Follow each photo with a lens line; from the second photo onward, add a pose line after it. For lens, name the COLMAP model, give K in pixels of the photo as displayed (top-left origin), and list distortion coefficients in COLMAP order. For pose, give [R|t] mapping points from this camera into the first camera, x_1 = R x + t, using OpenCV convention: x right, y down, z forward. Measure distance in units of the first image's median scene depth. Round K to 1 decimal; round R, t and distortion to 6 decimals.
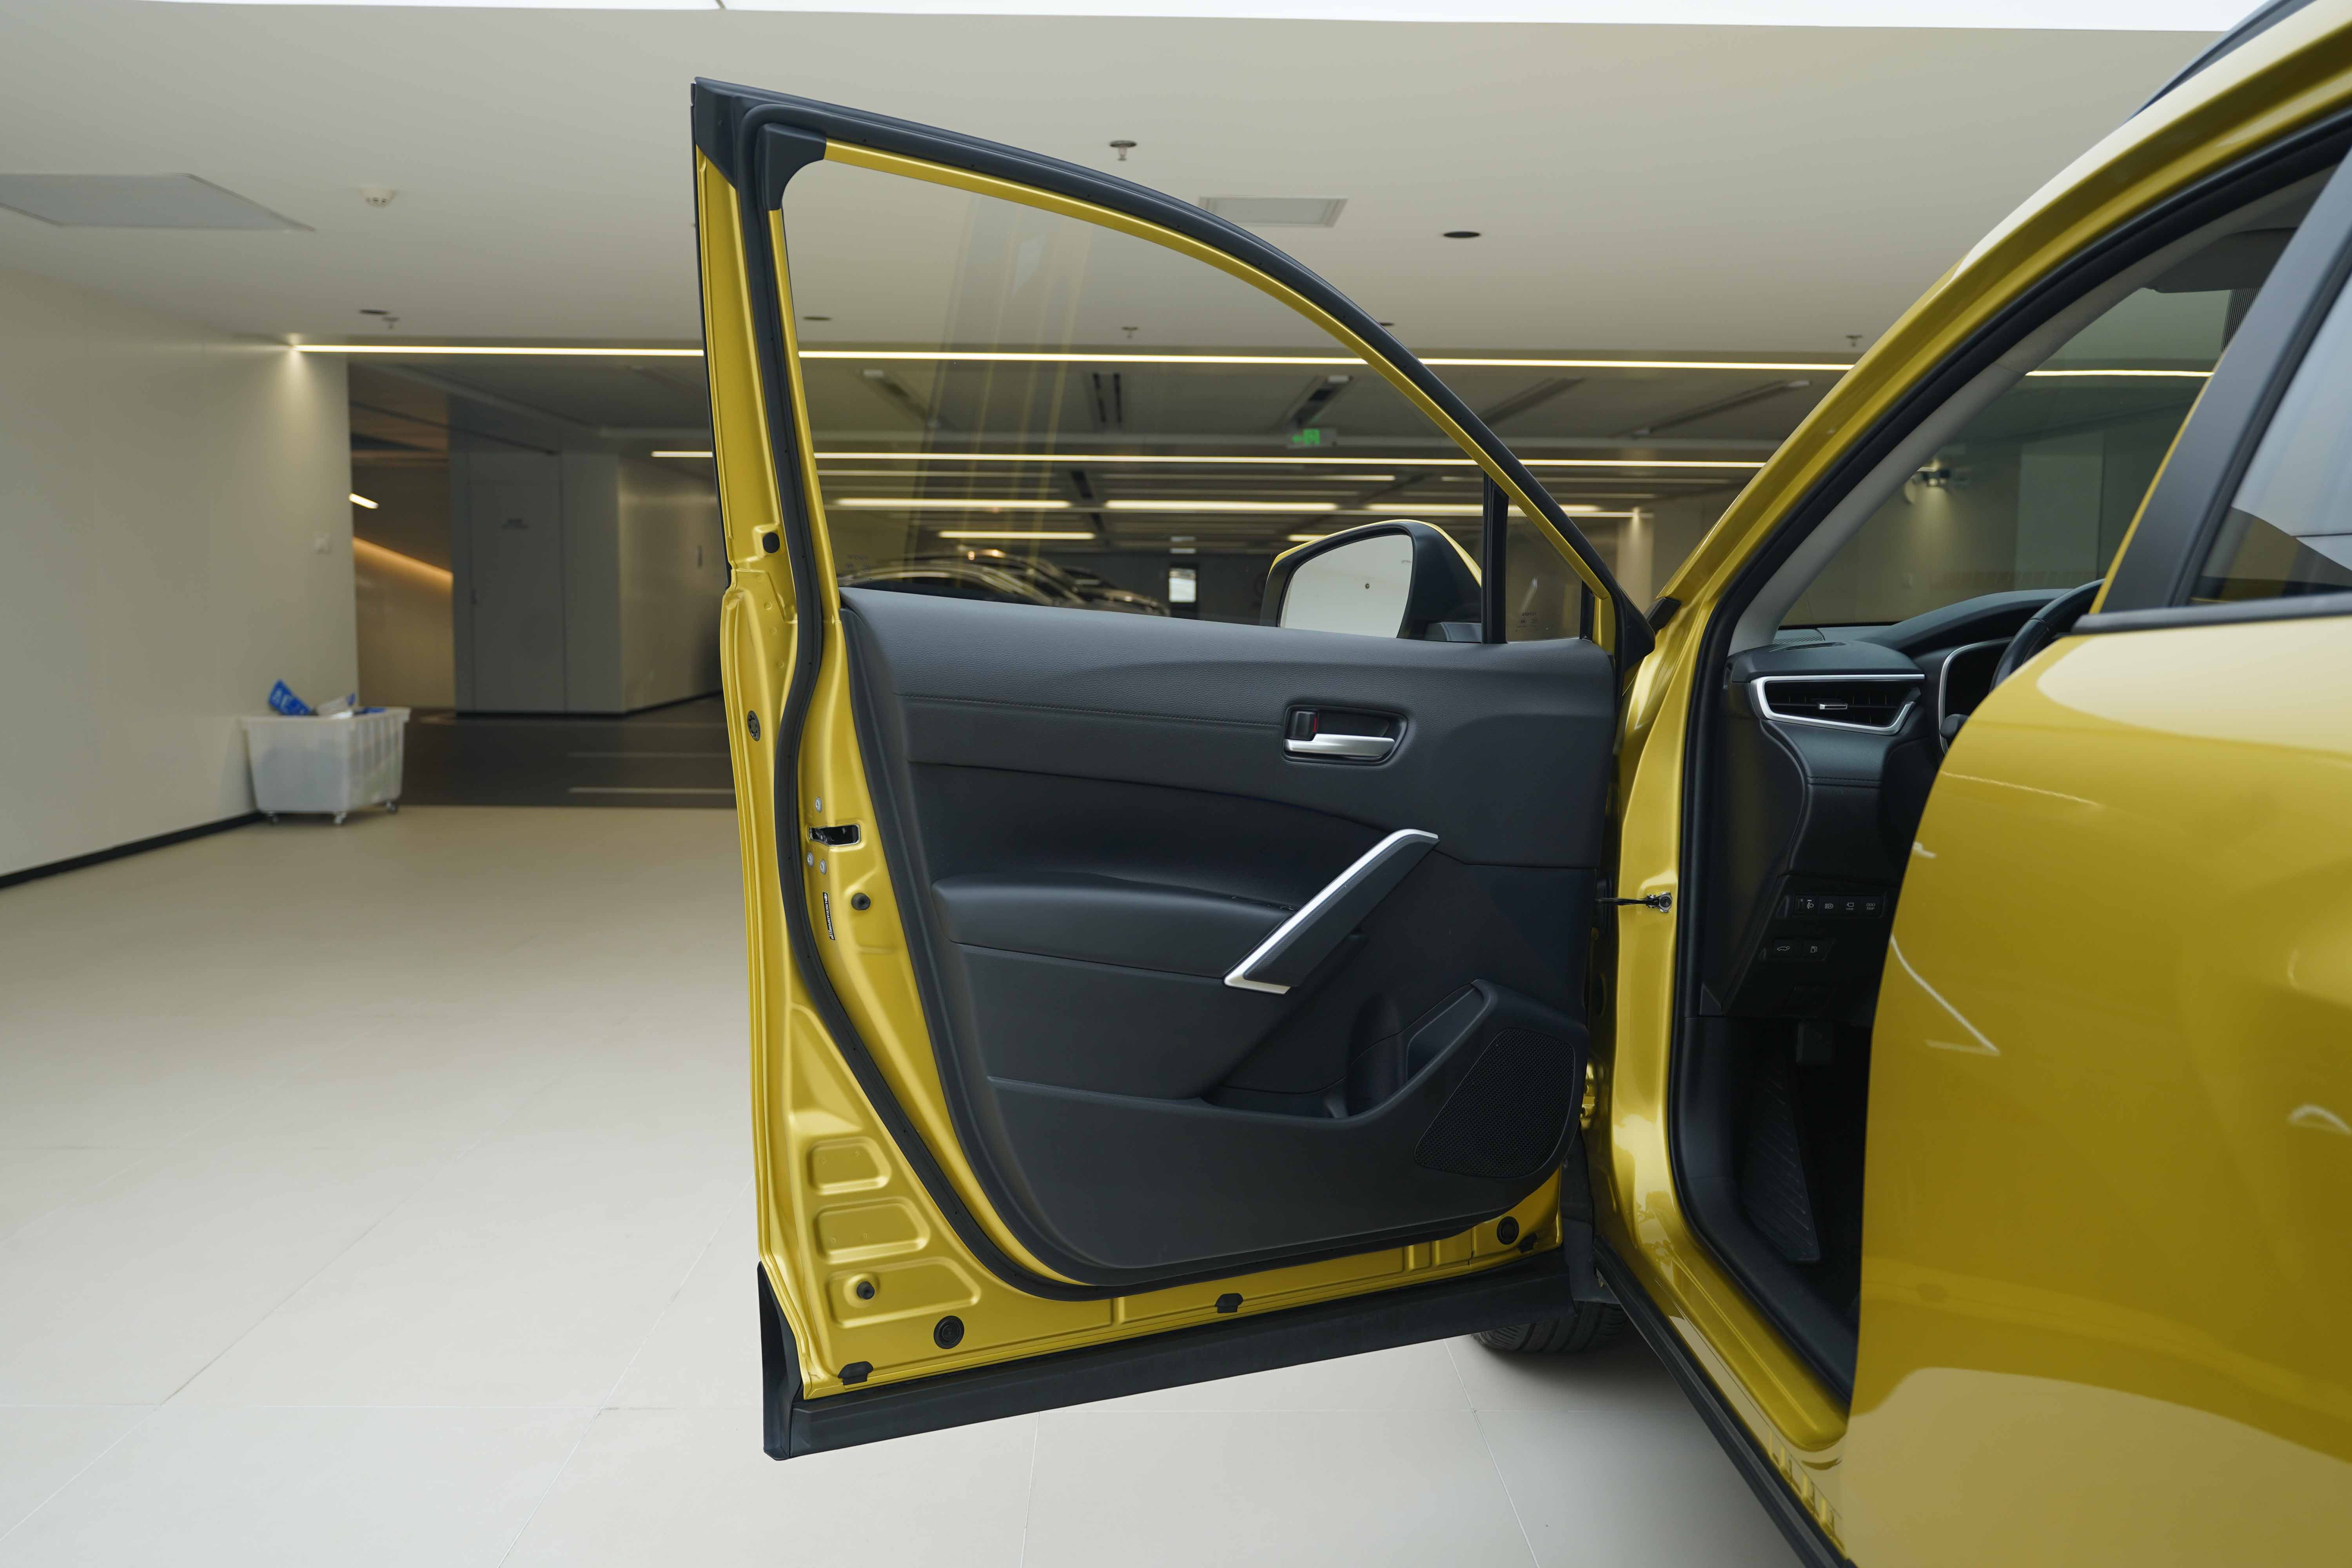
lens RADIAL K [[1884.5, 0, 1176.0], [0, 1884.5, 784.0], [0, 0, 1]] dist [-0.000195, 0.003717]
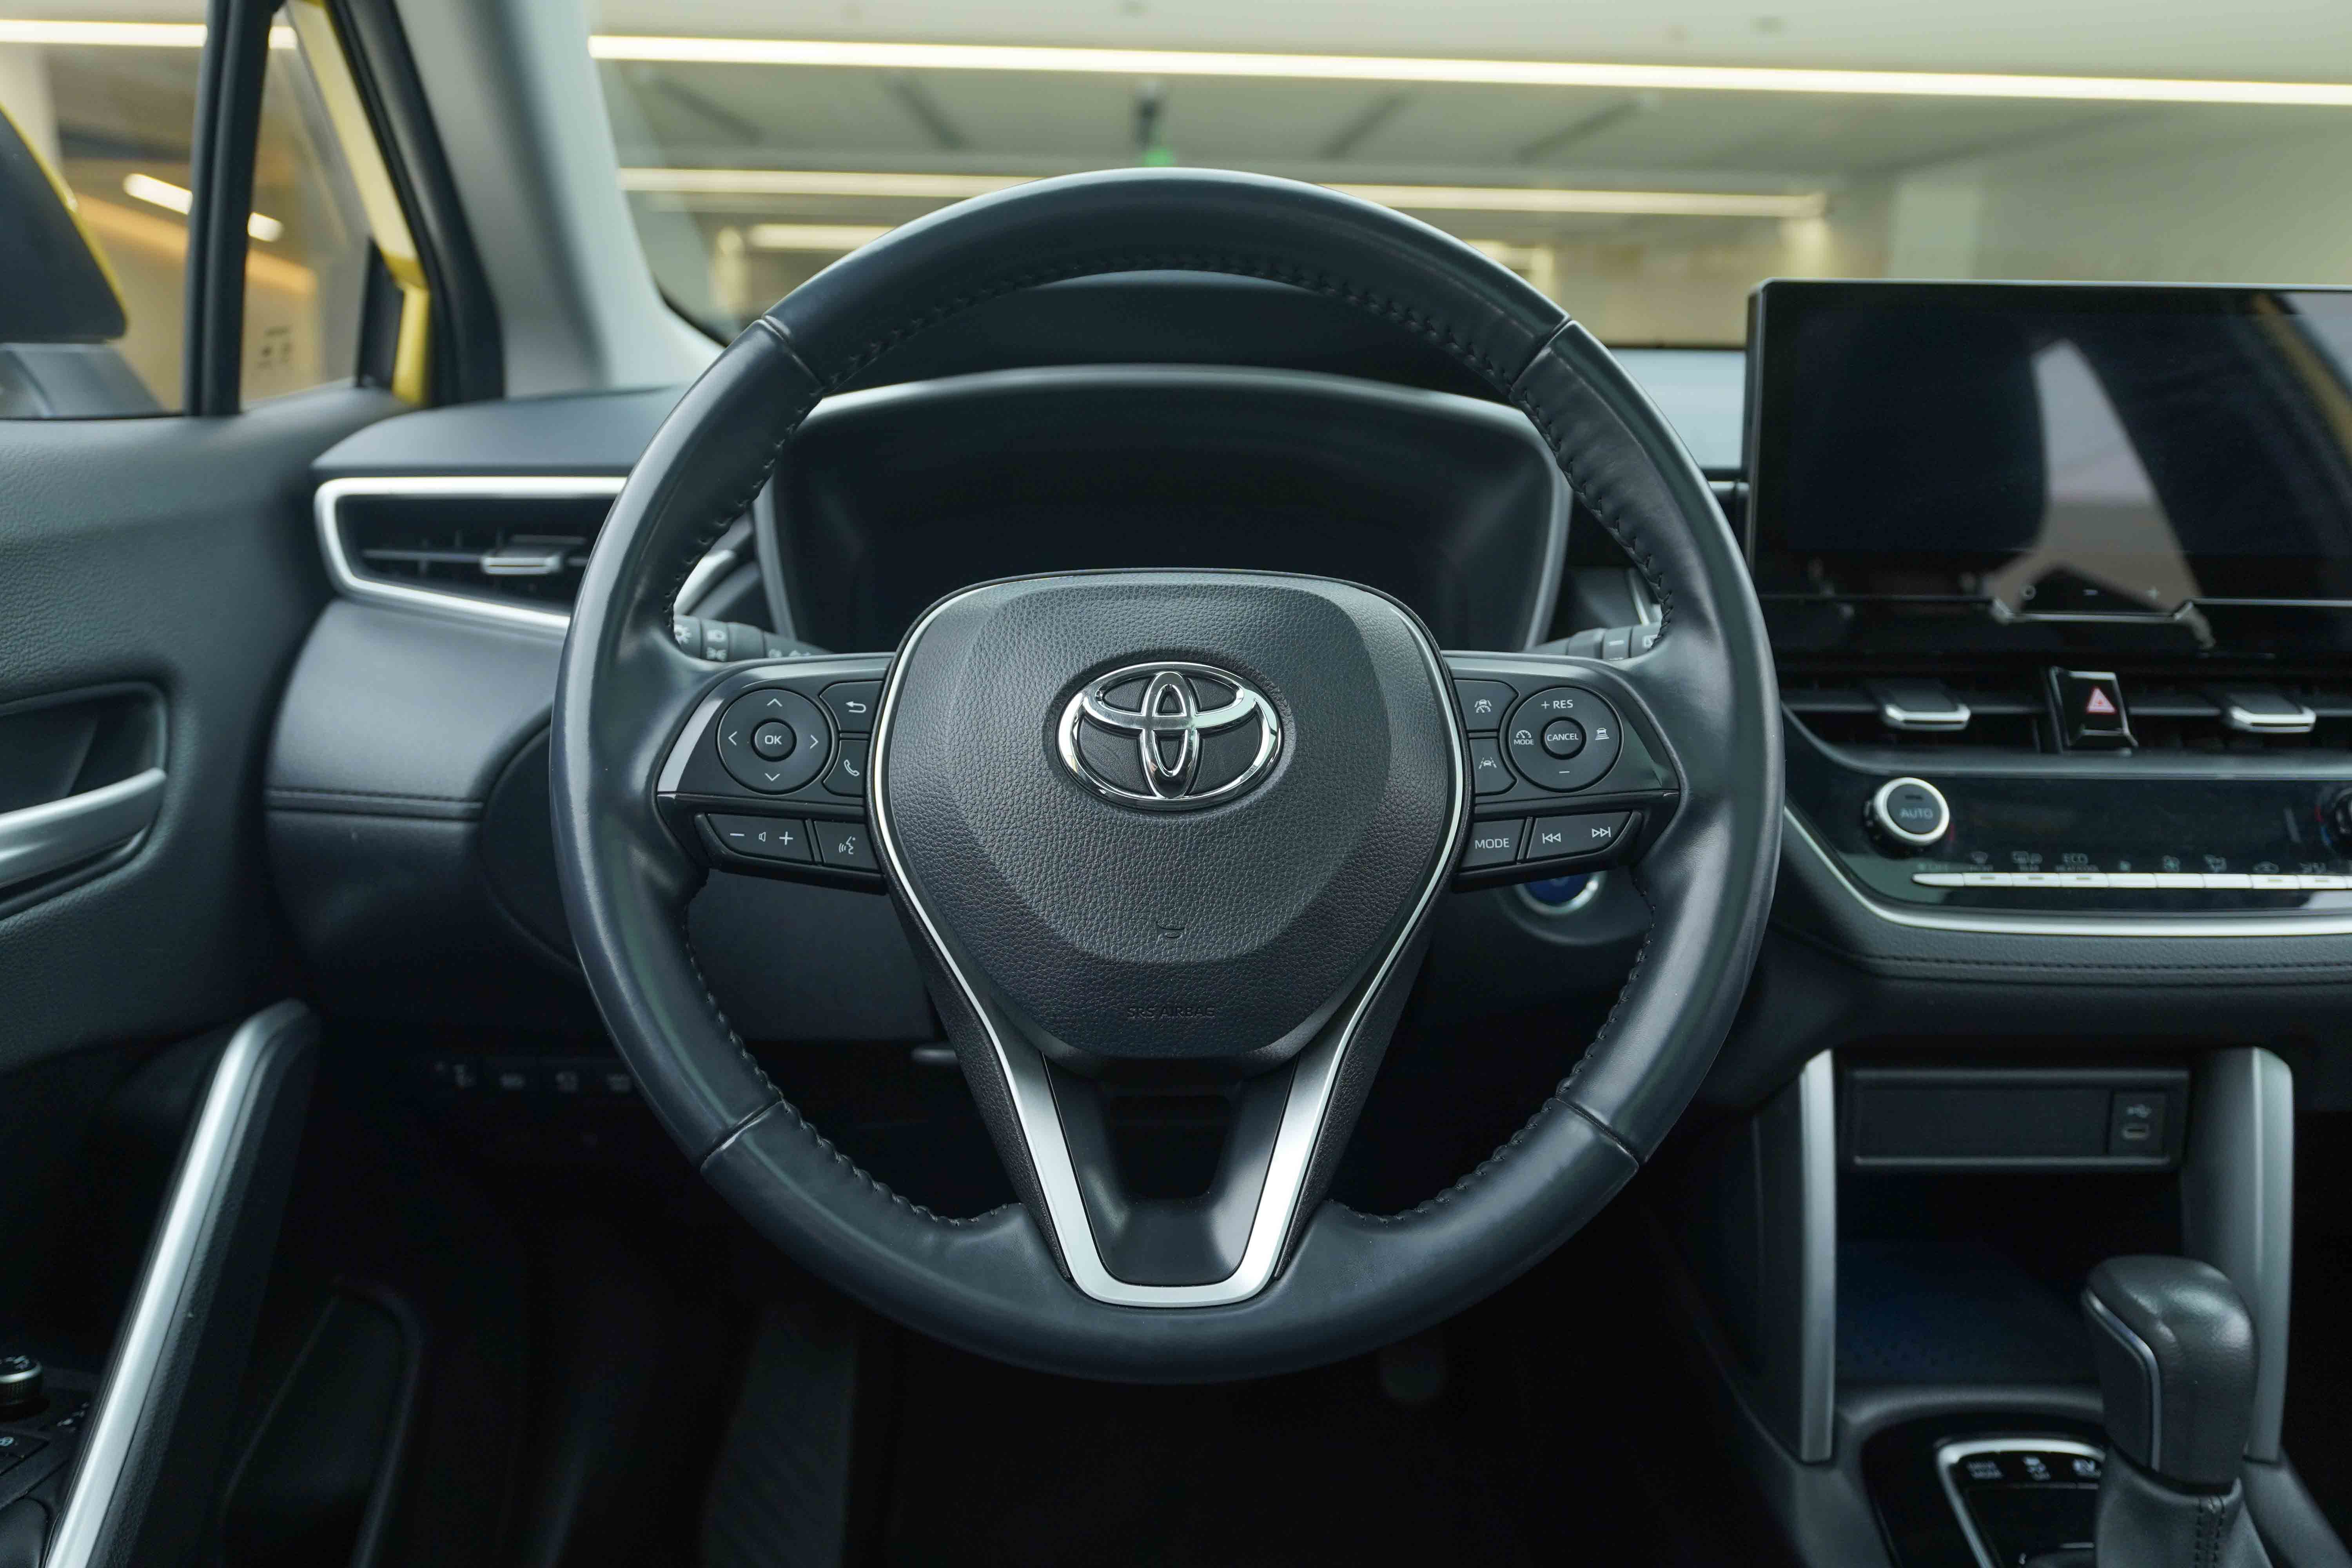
lens RADIAL K [[1702.6, 0, 1176.0], [0, 1702.6, 784.0], [0, 0, 1]] dist [0.000746, 0.000054]
pose [[0.999910, 0.007173, 0.011378, 0.106784], [-0.008870, 0.987573, 0.156911, -0.011575], [-0.010111, -0.156998, 0.987547, 0.147461]]
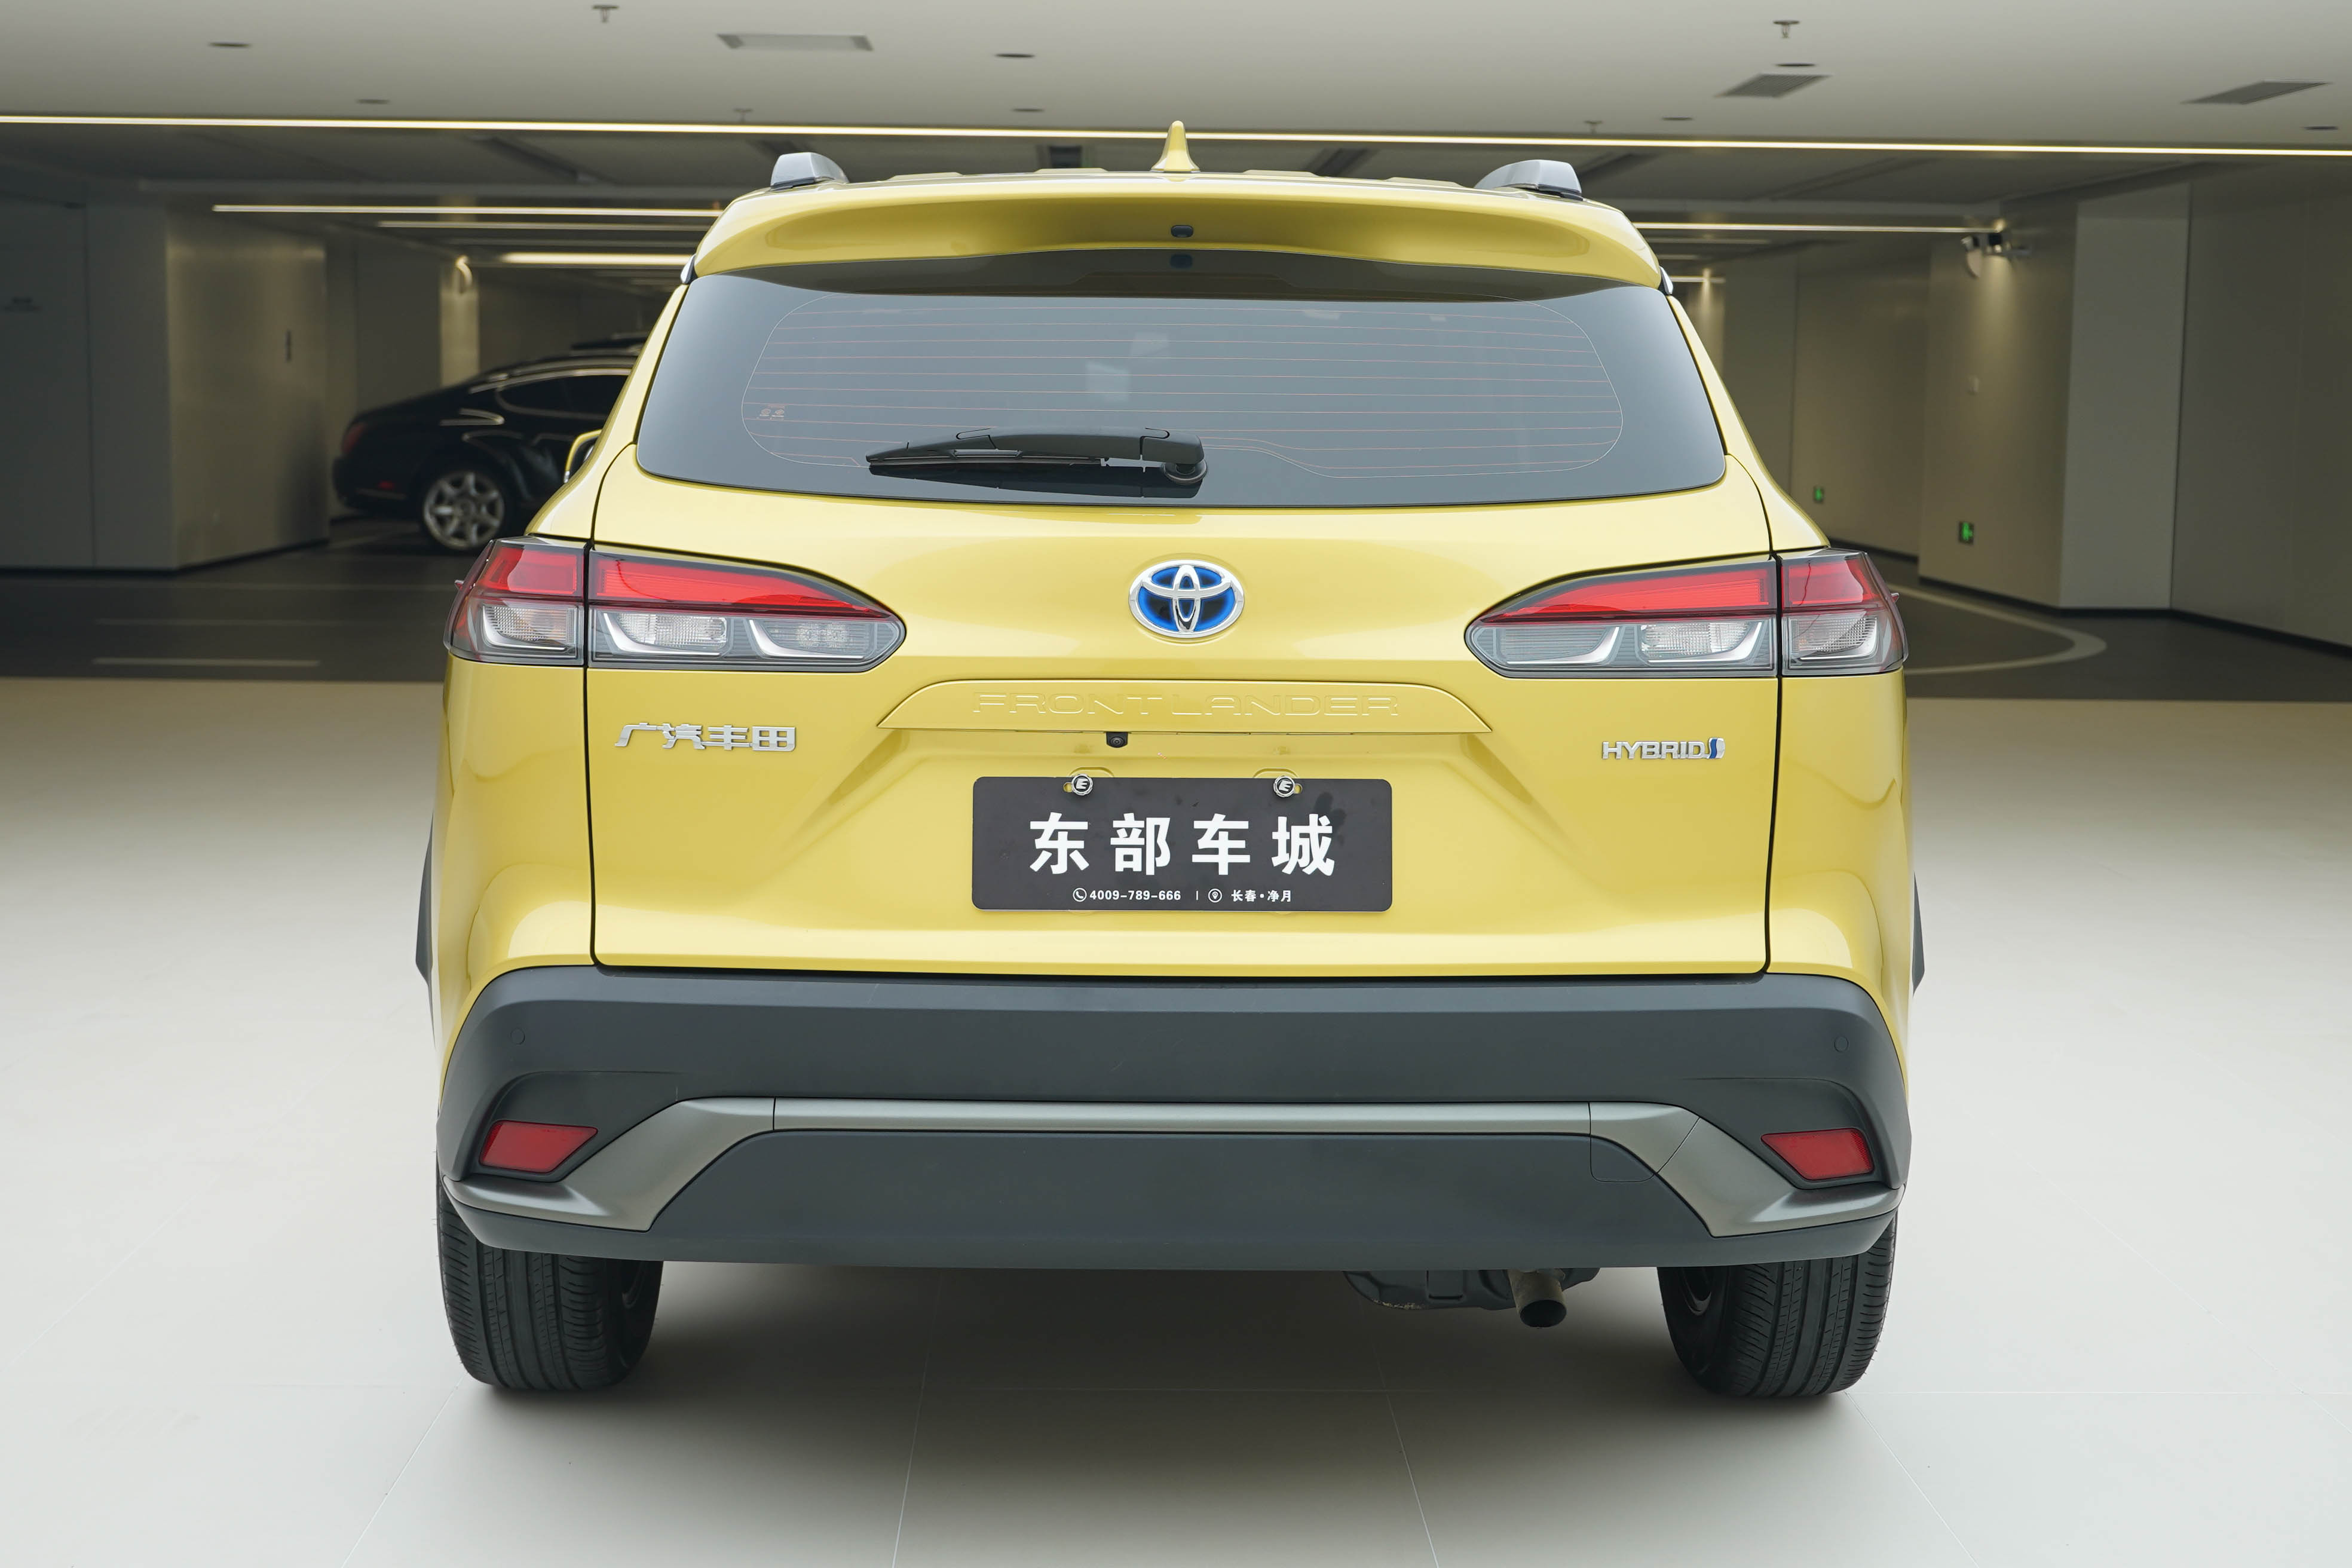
lens RADIAL K [[3274.5, 0, 1176.0], [0, 3274.5, 784.0], [0, 0, 1]] dist [0.003982, -0.001163]
pose [[0.999998, 0.001609, 0.001393, 0.146694], [-0.001640, 0.999738, 0.022825, 0.025345], [-0.001356, -0.022827, 0.999739, -0.422886]]
